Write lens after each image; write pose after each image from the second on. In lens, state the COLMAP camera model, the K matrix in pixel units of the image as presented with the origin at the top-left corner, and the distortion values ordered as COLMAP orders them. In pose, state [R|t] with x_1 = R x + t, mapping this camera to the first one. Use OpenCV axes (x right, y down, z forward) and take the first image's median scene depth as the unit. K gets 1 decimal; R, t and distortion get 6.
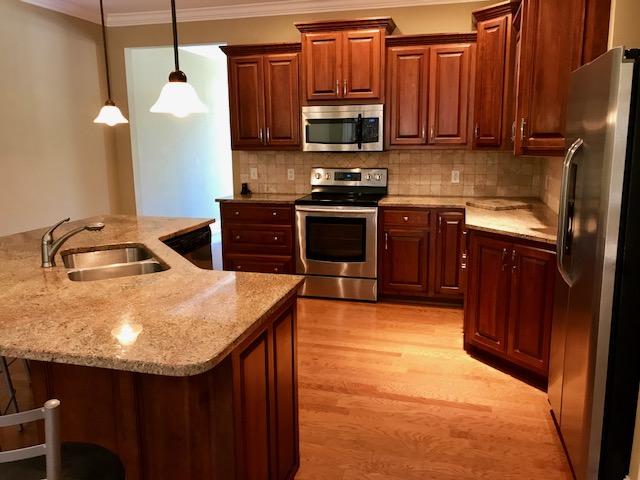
lens RADIAL K [[526.5, 0, 323.8], [0, 526.5, 241.1], [0, 0, 1]] dist [0.035724, -0.062990]
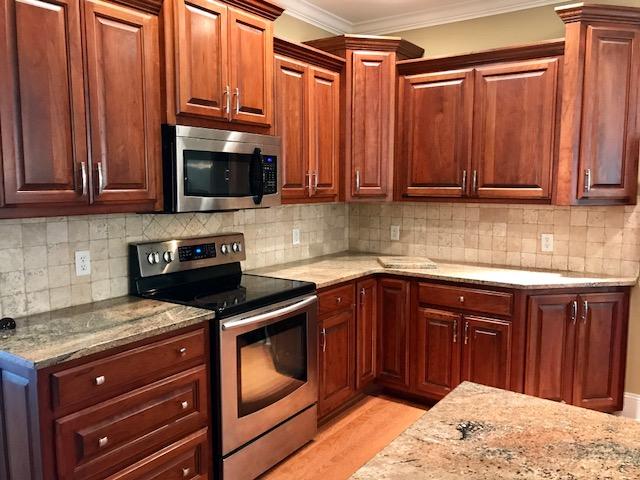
lens RADIAL K [[526.5, 0, 318.1], [0, 526.5, 236.9], [0, 0, 1]] dist [0.035724, -0.062990]
pose [[0.344365, -0.086489, 0.934843, -0.476223], [0.176329, 0.983986, 0.026082, -0.140561], [-0.922128, 0.155858, 0.354101, 0.721000]]
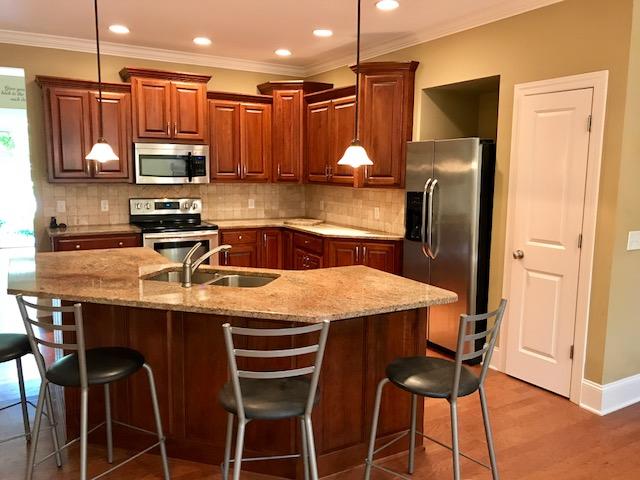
lens RADIAL K [[526.5, 0, 320.9], [0, 526.5, 243.2], [0, 0, 1]] dist [0.035724, -0.062990]
pose [[0.711825, -0.079894, 0.697798, -0.546182], [0.114471, 0.993422, -0.003031, -0.003886], [-0.692966, 0.082035, 0.716288, -0.022456]]
